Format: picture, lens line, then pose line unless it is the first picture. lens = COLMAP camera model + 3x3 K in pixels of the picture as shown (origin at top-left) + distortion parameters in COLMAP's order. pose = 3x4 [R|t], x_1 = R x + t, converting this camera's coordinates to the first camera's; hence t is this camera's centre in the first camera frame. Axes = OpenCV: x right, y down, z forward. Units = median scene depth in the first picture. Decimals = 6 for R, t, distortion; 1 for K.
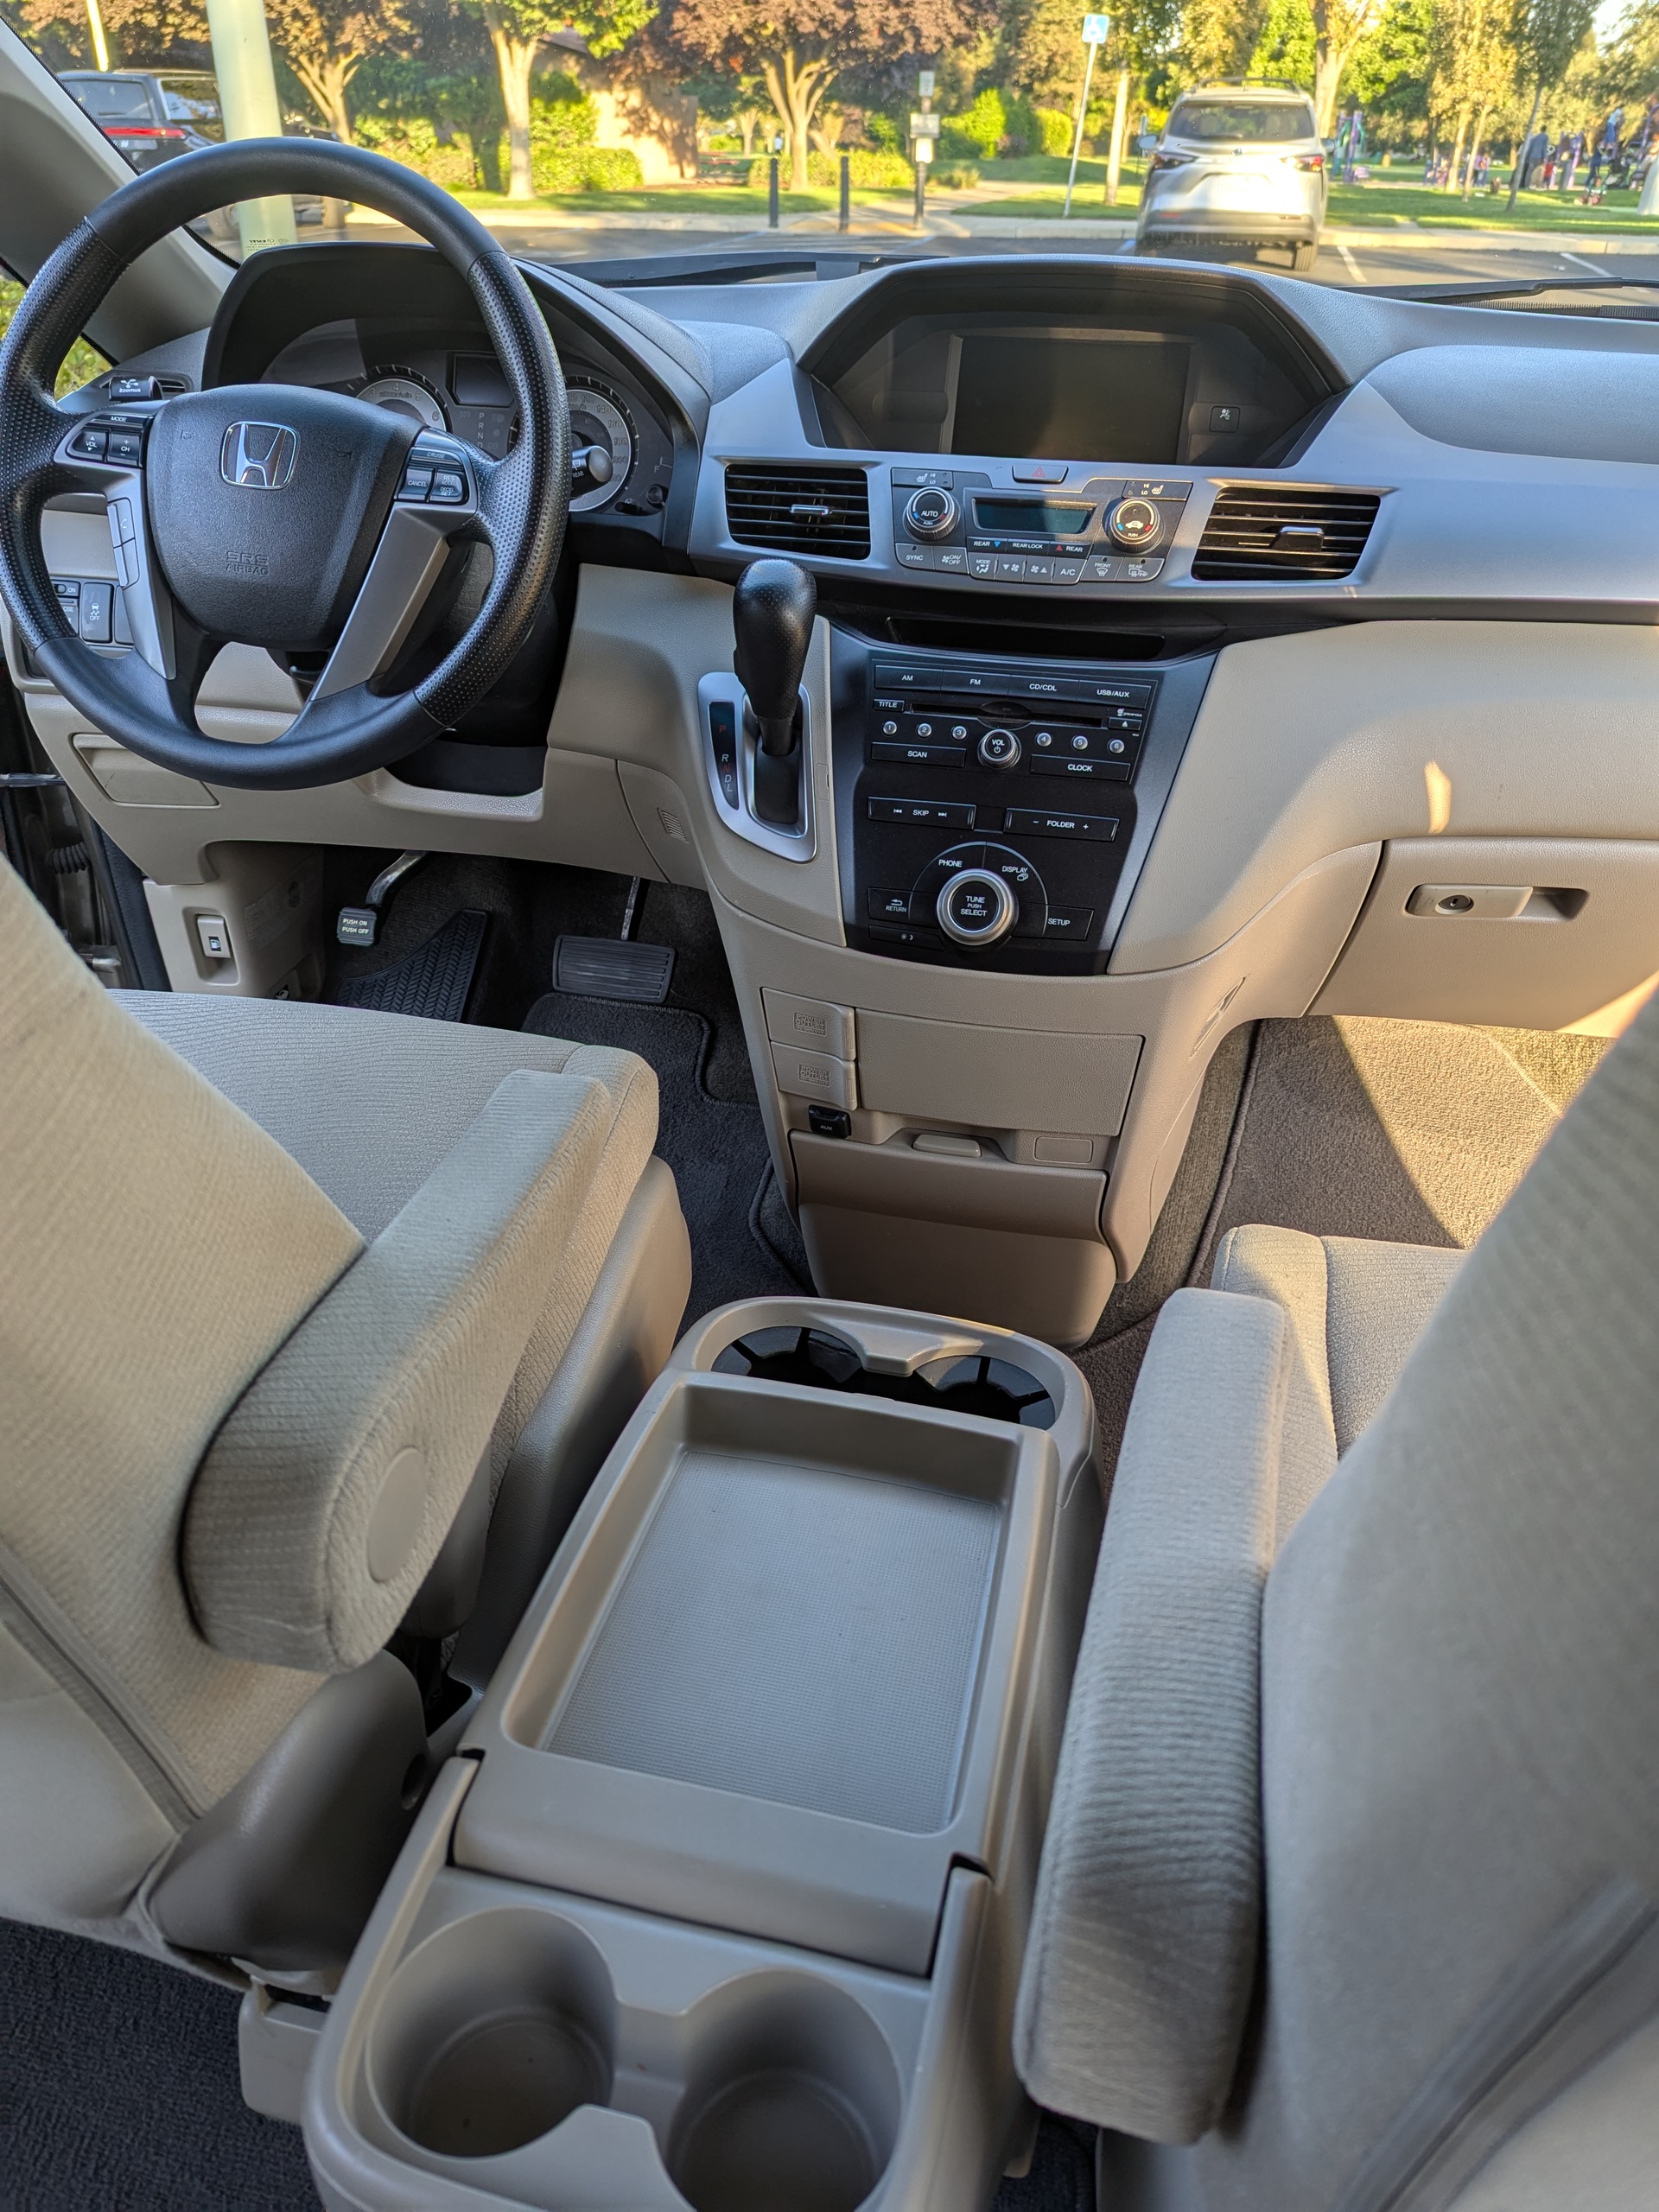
lens RADIAL K [[1553.4, 0, 839.1], [0, 1553.4, 1119.0], [0, 0, 1]] dist [0.003850, 0.001839]
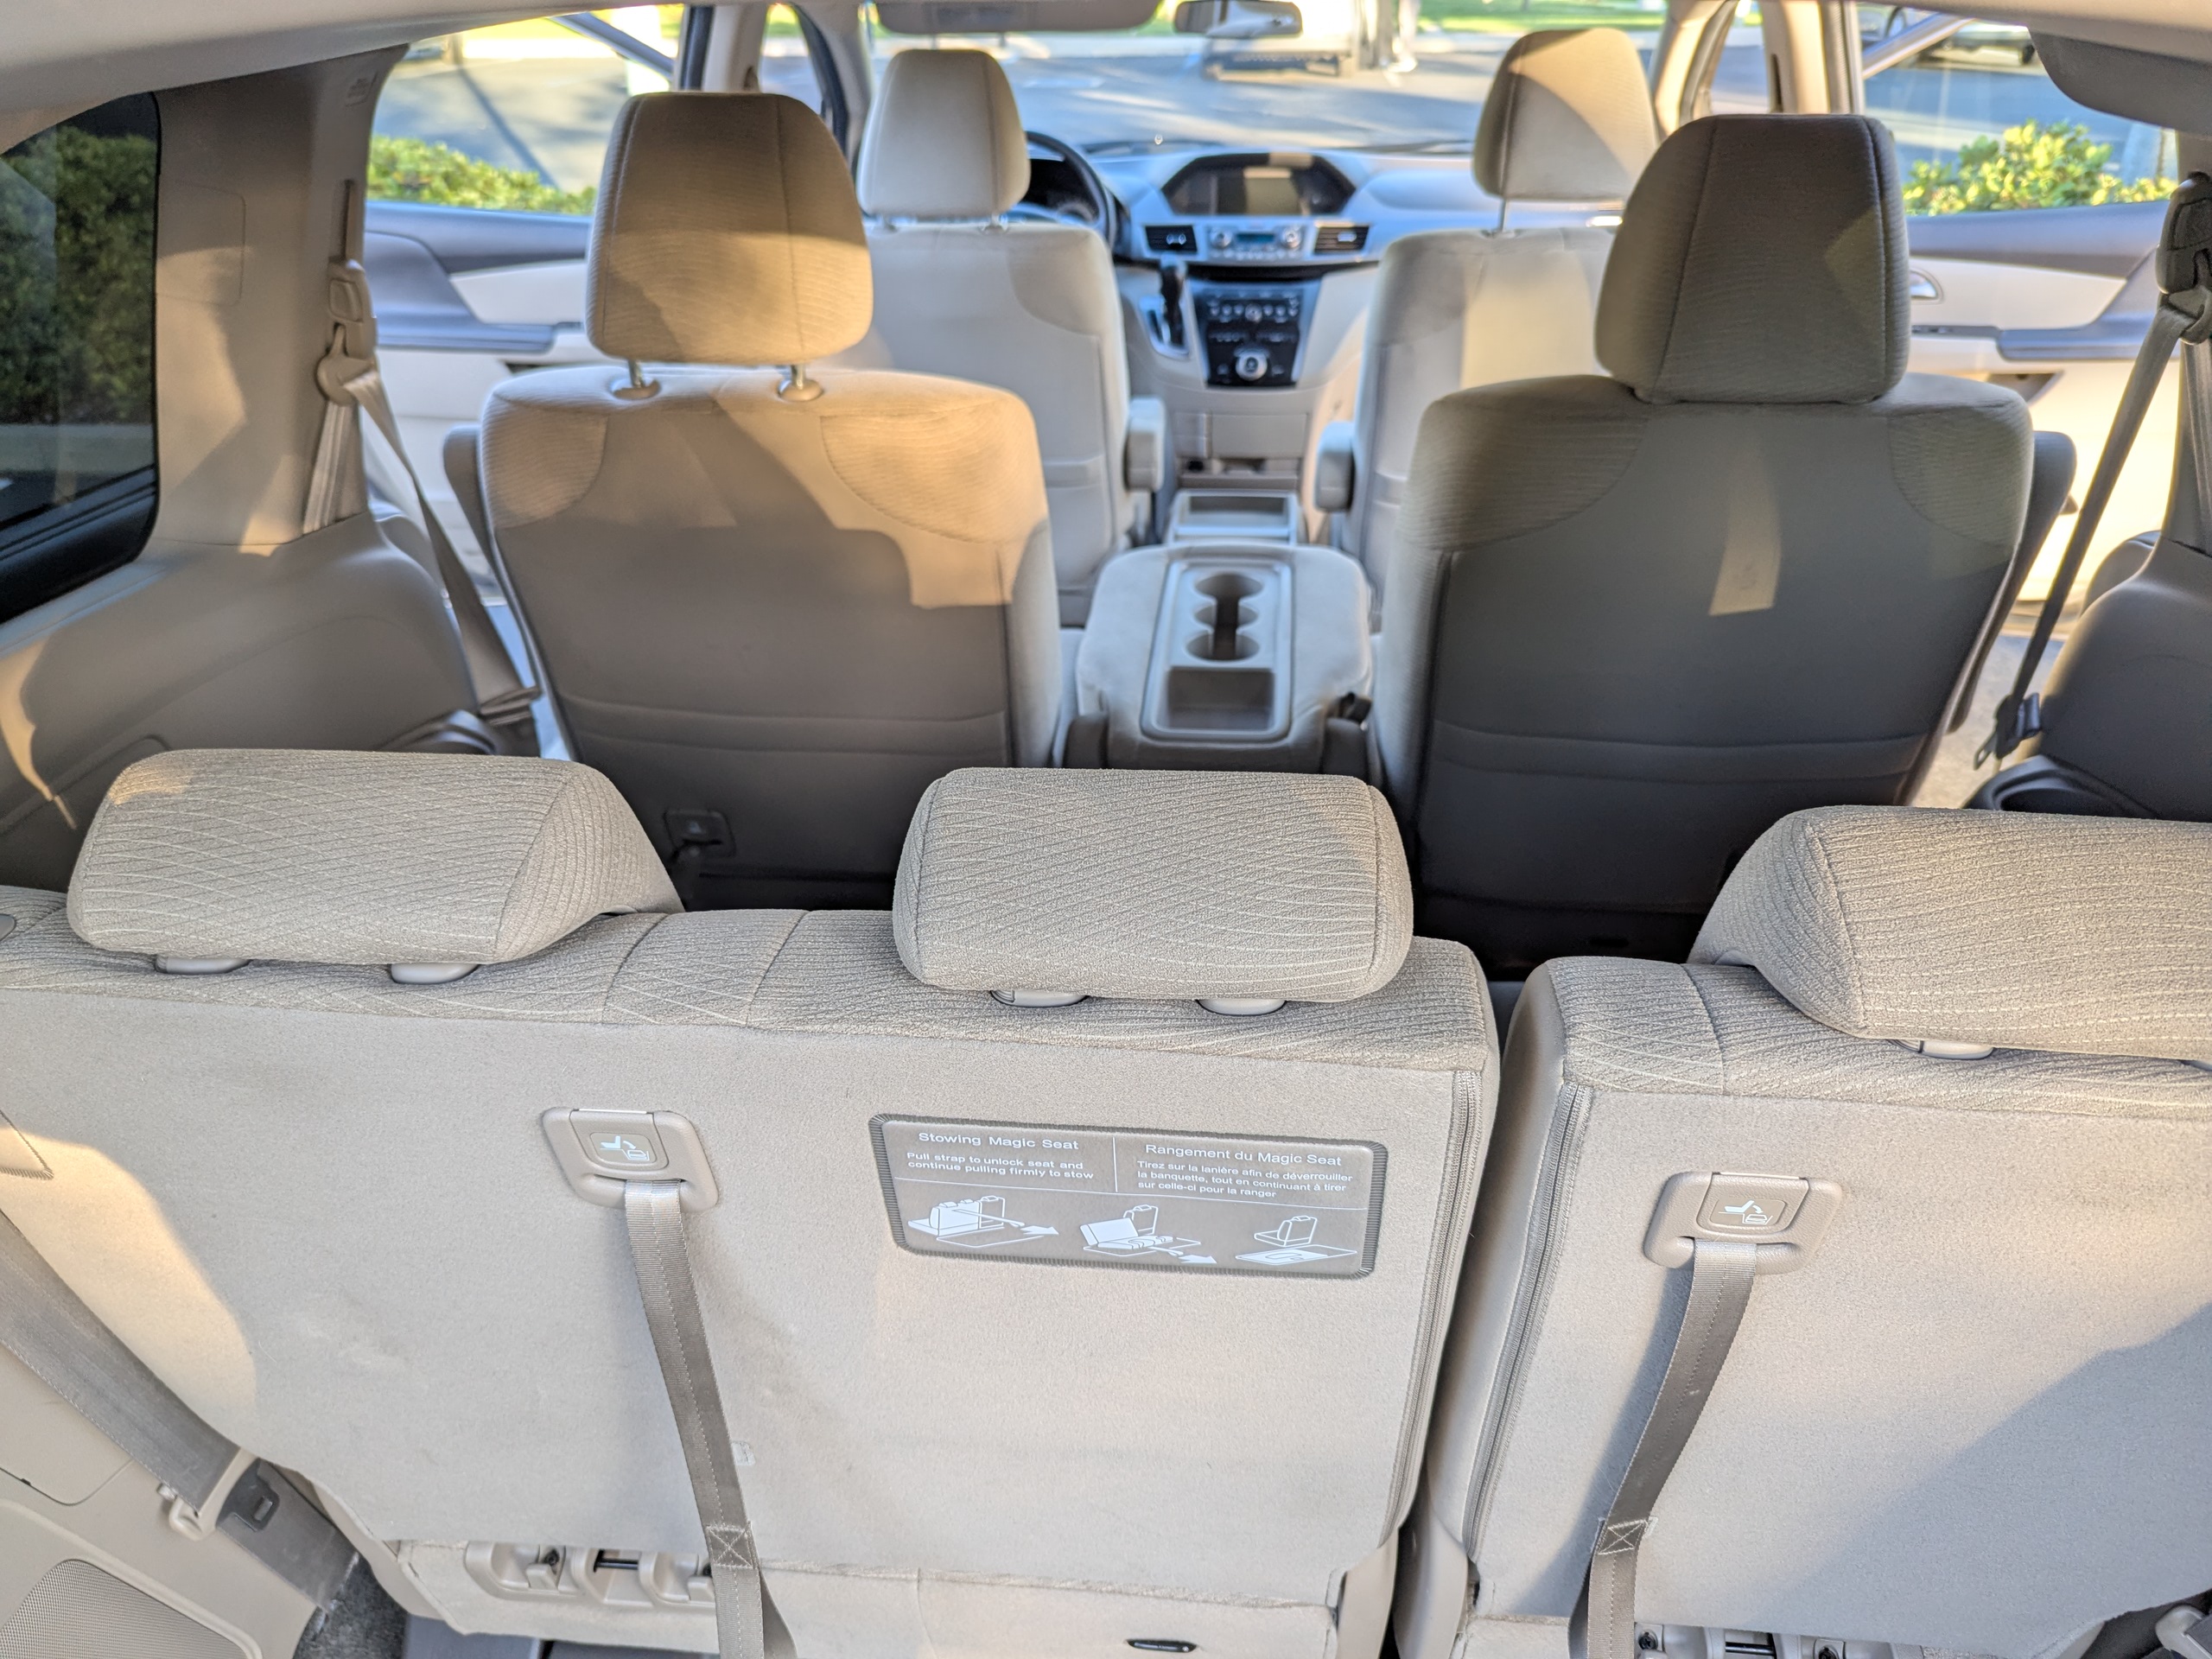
lens RADIAL K [[1553.4, 0, 1099.0], [0, 1553.4, 817.5], [0, 0, 1]] dist [0.003850, 0.001839]
pose [[0.992628, -0.085829, 0.085576, -0.509195], [0.087510, 0.996034, -0.016080, 0.715992], [-0.083856, 0.023450, 0.996202, -1.853433]]
